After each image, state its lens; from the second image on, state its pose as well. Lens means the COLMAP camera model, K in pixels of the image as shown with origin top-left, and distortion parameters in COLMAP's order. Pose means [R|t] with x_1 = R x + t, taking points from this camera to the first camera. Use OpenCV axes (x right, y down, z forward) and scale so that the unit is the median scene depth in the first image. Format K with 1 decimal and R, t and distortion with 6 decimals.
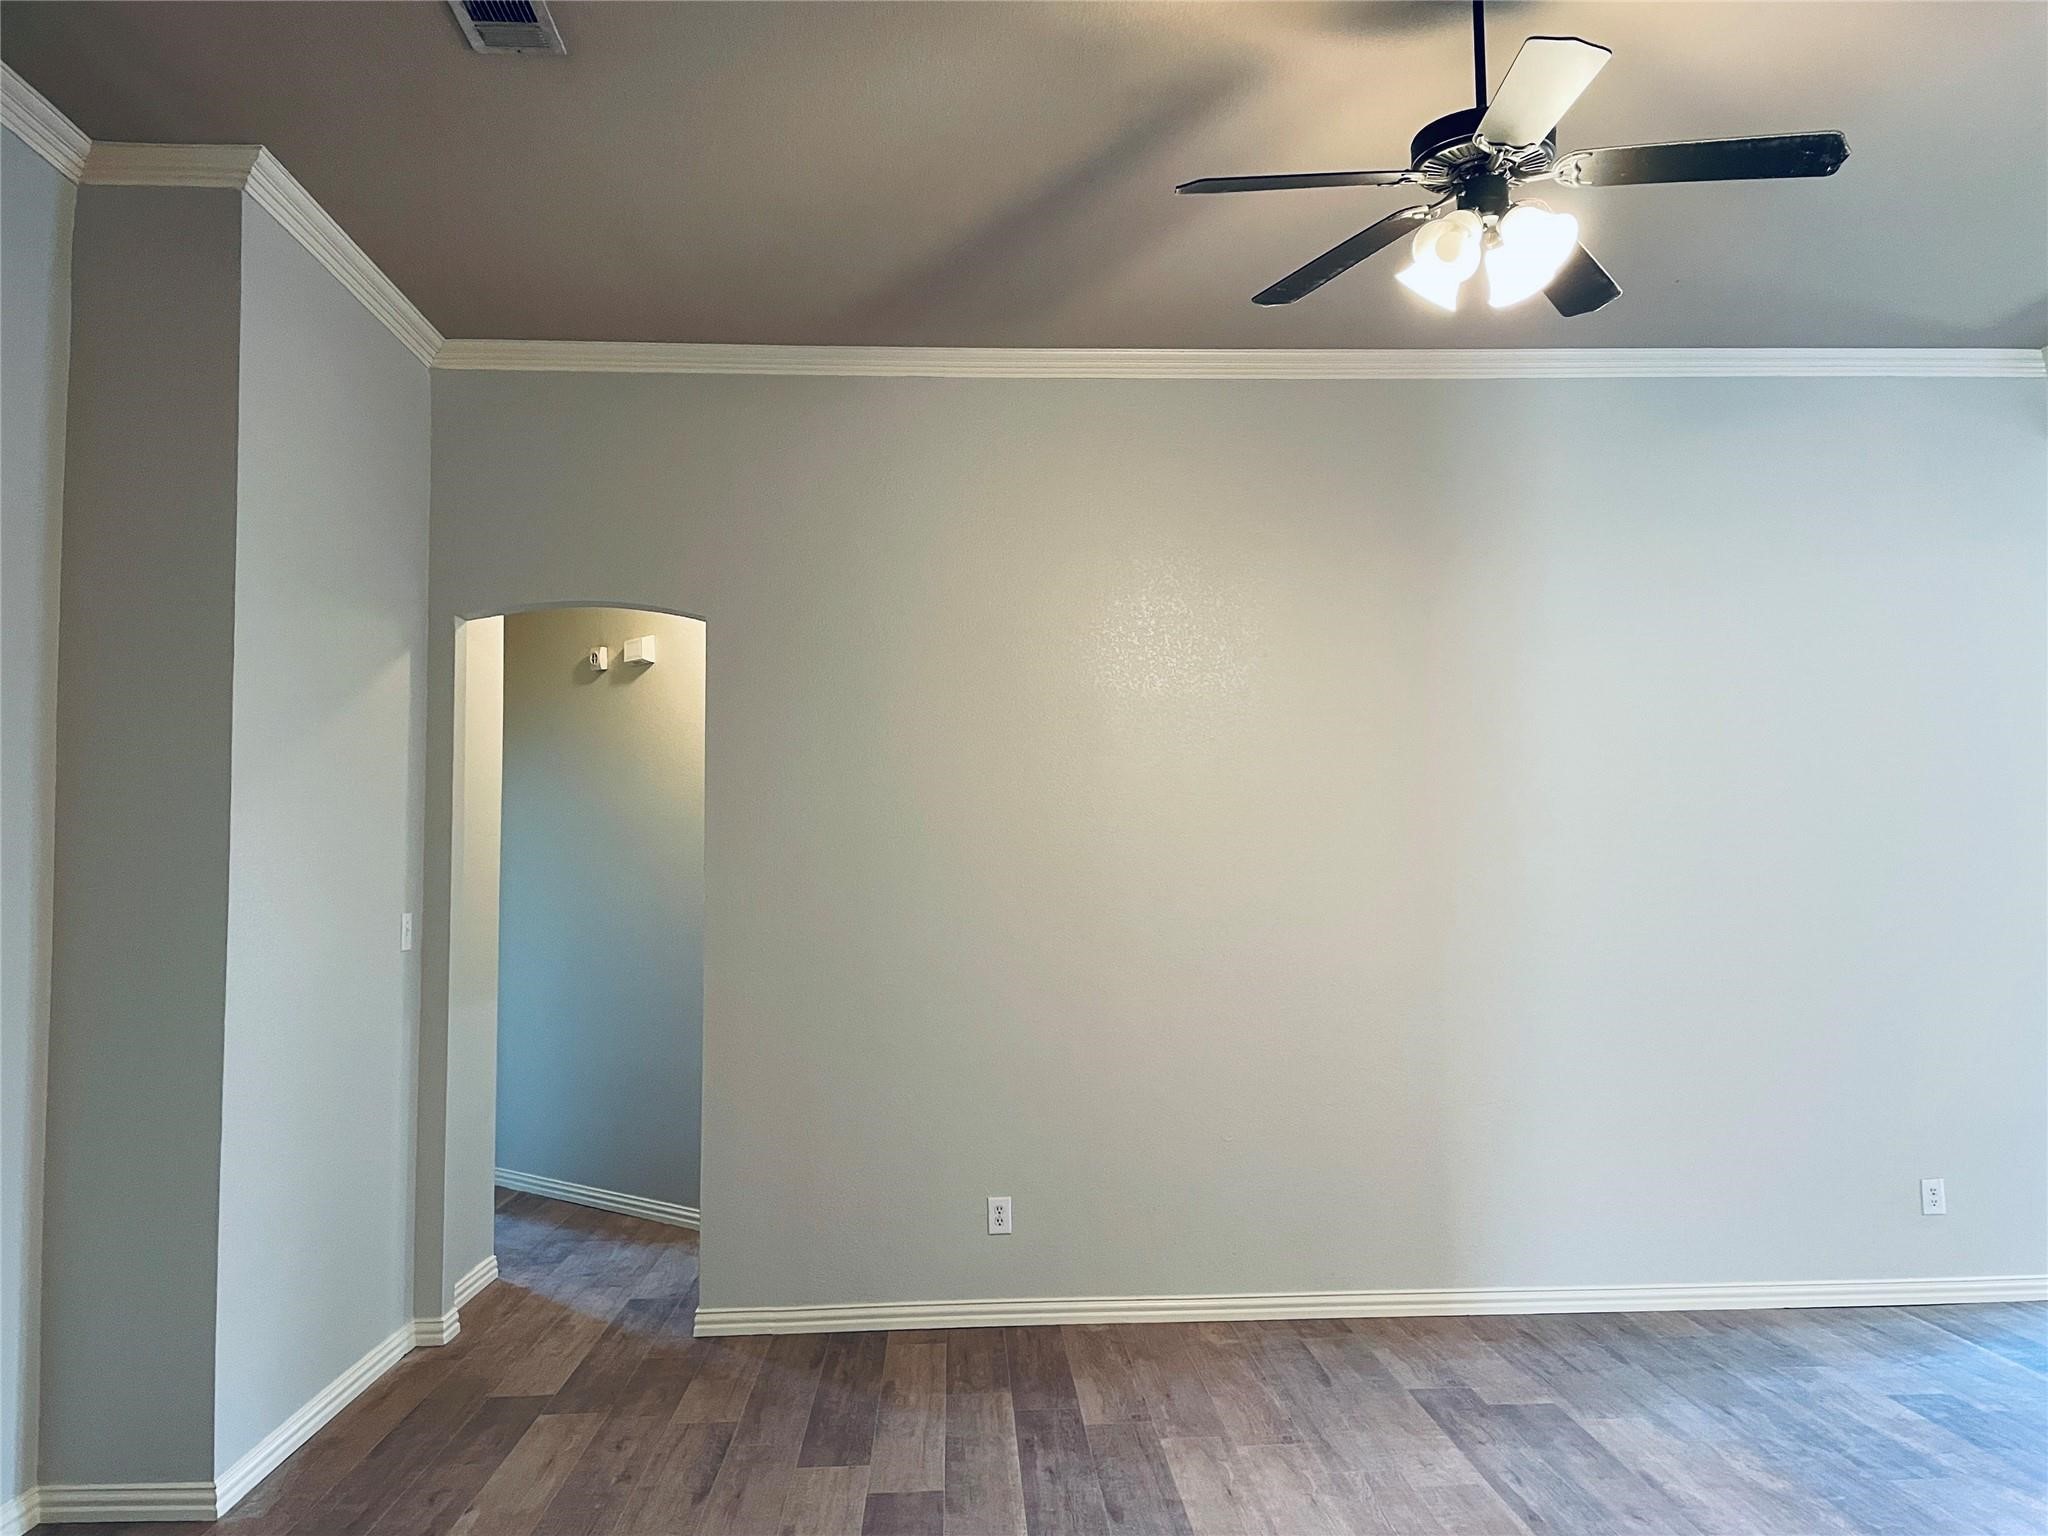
lens RADIAL K [[1542.0, 0, 1032.3], [0, 1542.0, 827.8], [0, 0, 1]] dist [0.099317, -0.123388]
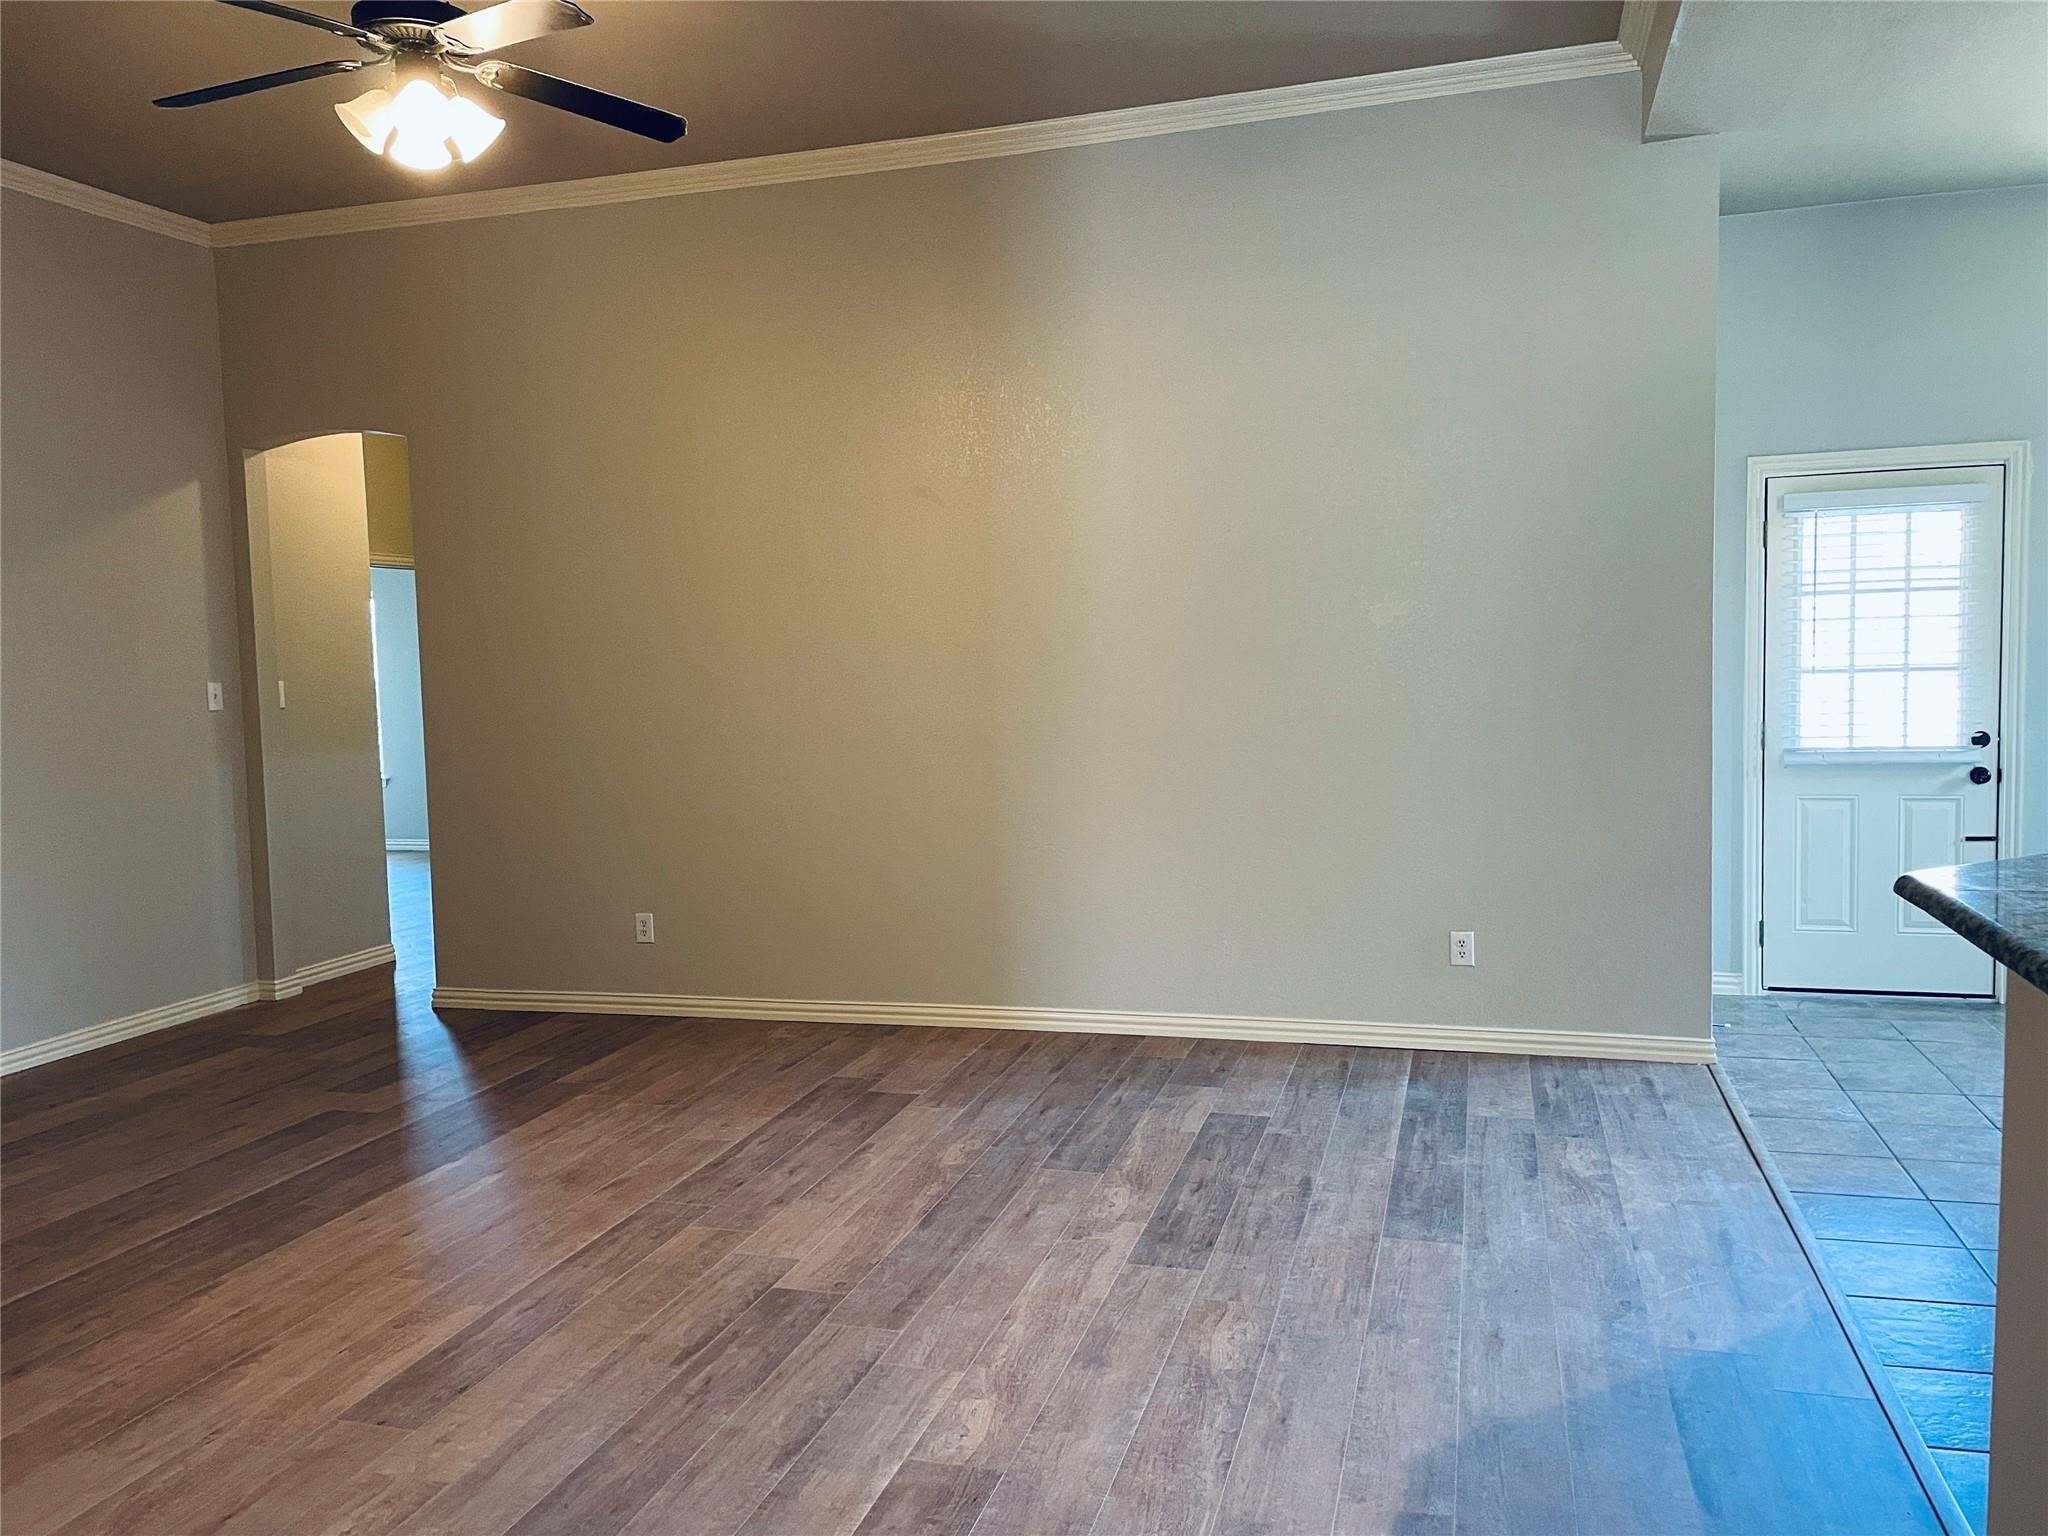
lens RADIAL K [[1542.0, 0, 1016.7], [0, 1542.0, 771.0], [0, 0, 1]] dist [0.099317, -0.123388]
pose [[0.940729, 0.011379, -0.338969, 0.797253], [0.029431, 0.992928, 0.115012, -0.004447], [0.337880, -0.118171, 0.933741, -0.029236]]
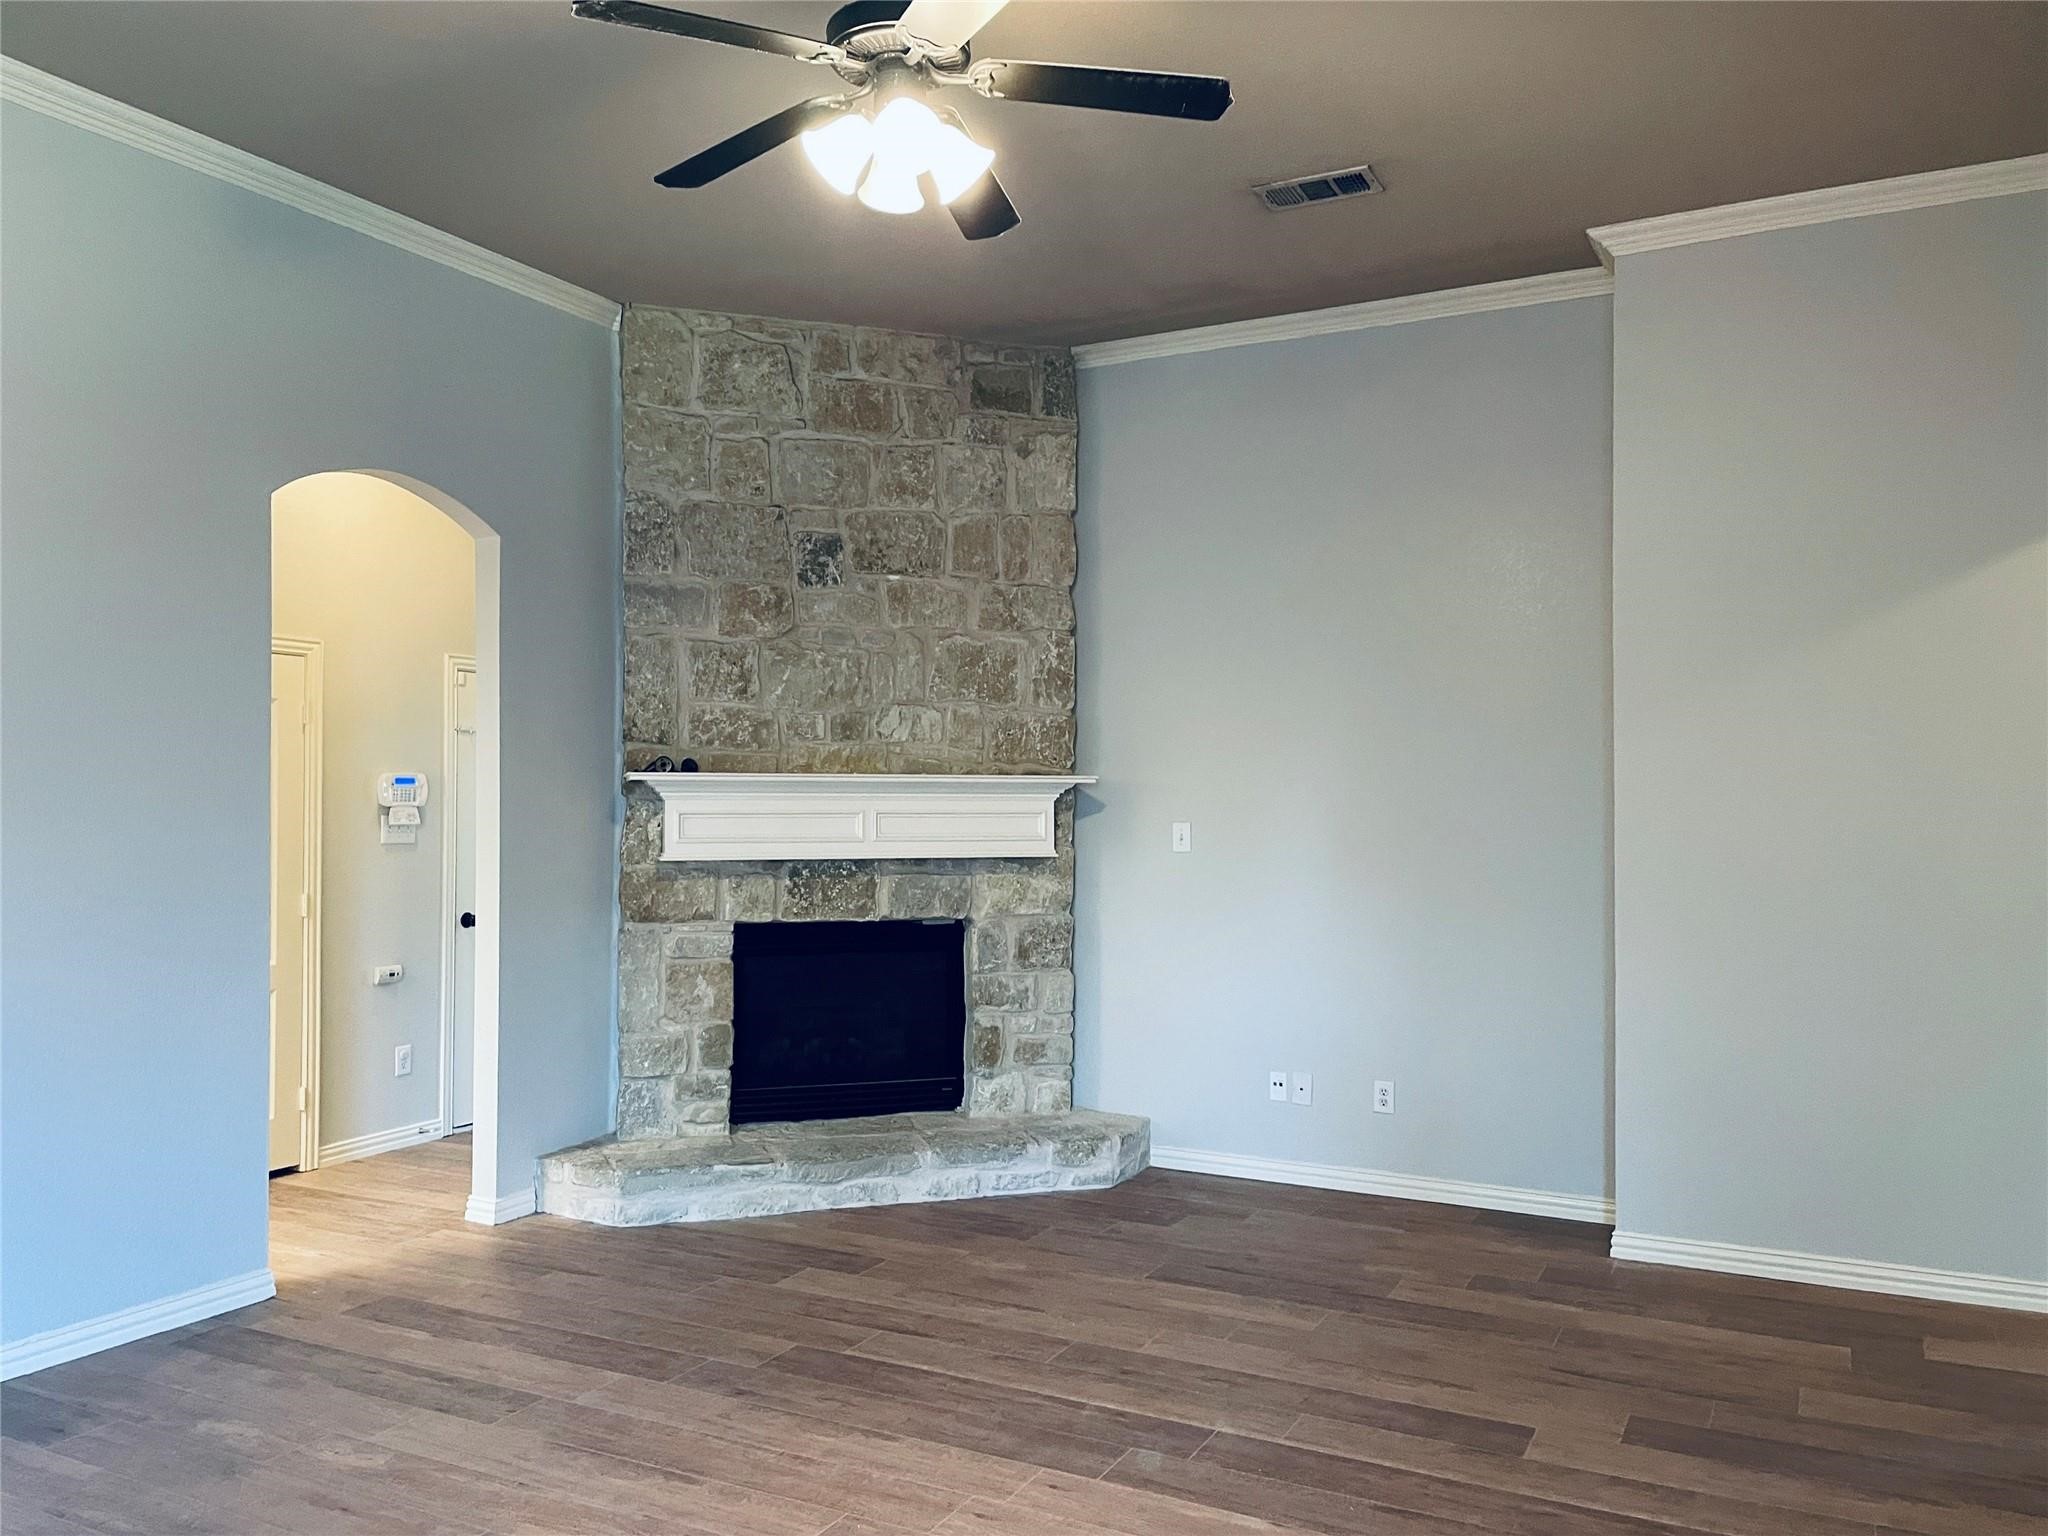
lens RADIAL K [[1542.0, 0, 1030.6], [0, 1542.0, 786.8], [0, 0, 1]] dist [0.099317, -0.123388]
pose [[-0.511780, 0.002955, -0.859111, 0.772819], [0.036746, 0.999154, -0.018453, 0.032092], [0.858330, -0.041013, -0.511456, 1.086417]]
